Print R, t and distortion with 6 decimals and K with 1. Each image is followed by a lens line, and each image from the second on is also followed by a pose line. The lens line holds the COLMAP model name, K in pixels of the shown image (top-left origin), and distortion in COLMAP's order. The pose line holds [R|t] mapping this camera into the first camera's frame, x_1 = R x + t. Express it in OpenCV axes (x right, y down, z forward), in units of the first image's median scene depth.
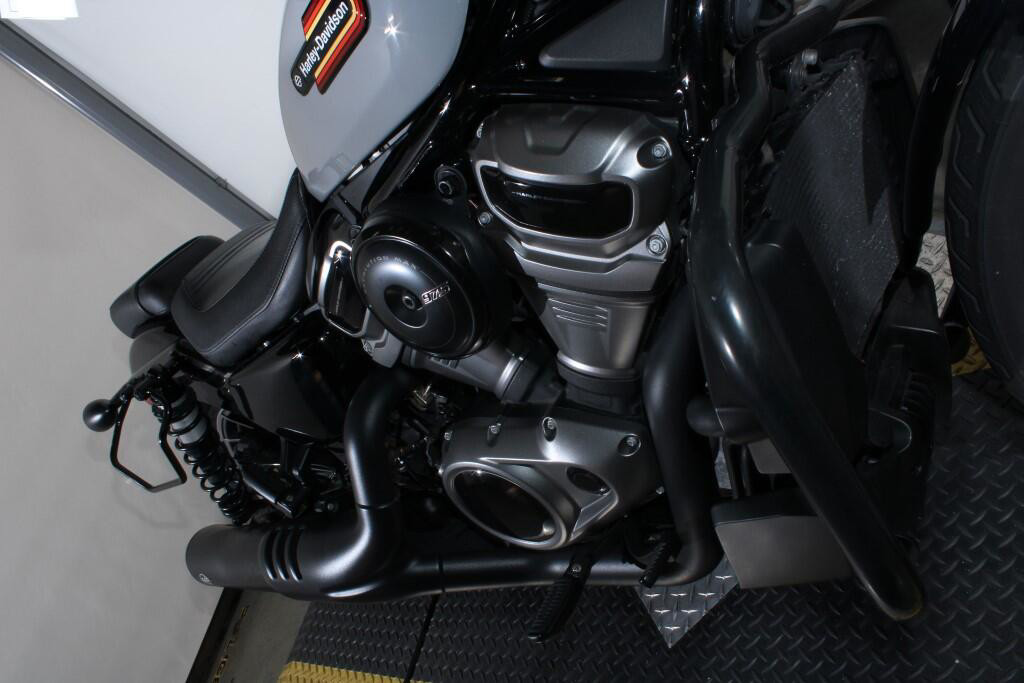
lens RADIAL K [[851.3, 0, 512.1], [0, 851.3, 357.2], [0, 0, 1]] dist [-0.173471, 0.160315]
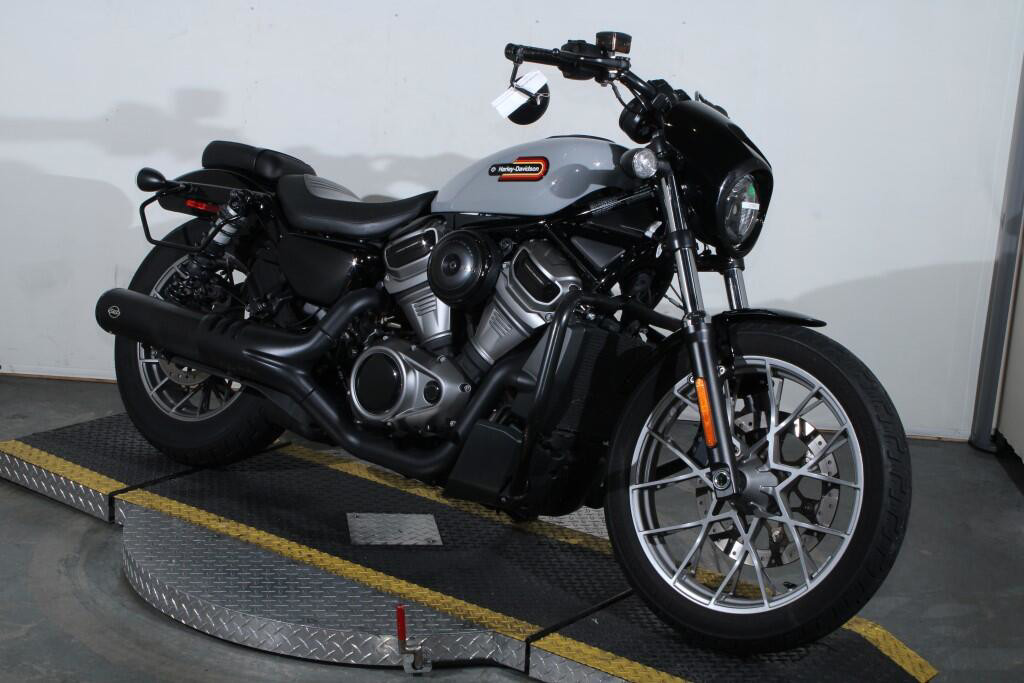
lens RADIAL K [[1887.7, 0, 512.0], [0, 1887.7, 341.5], [0, 0, 1]] dist [-0.010365, 0.291441]
pose [[0.649827, 0.759900, 0.016653, 0.033488], [-0.693877, 0.602026, -0.395095, 1.286423], [-0.310258, 0.245188, 0.918489, -2.400991]]
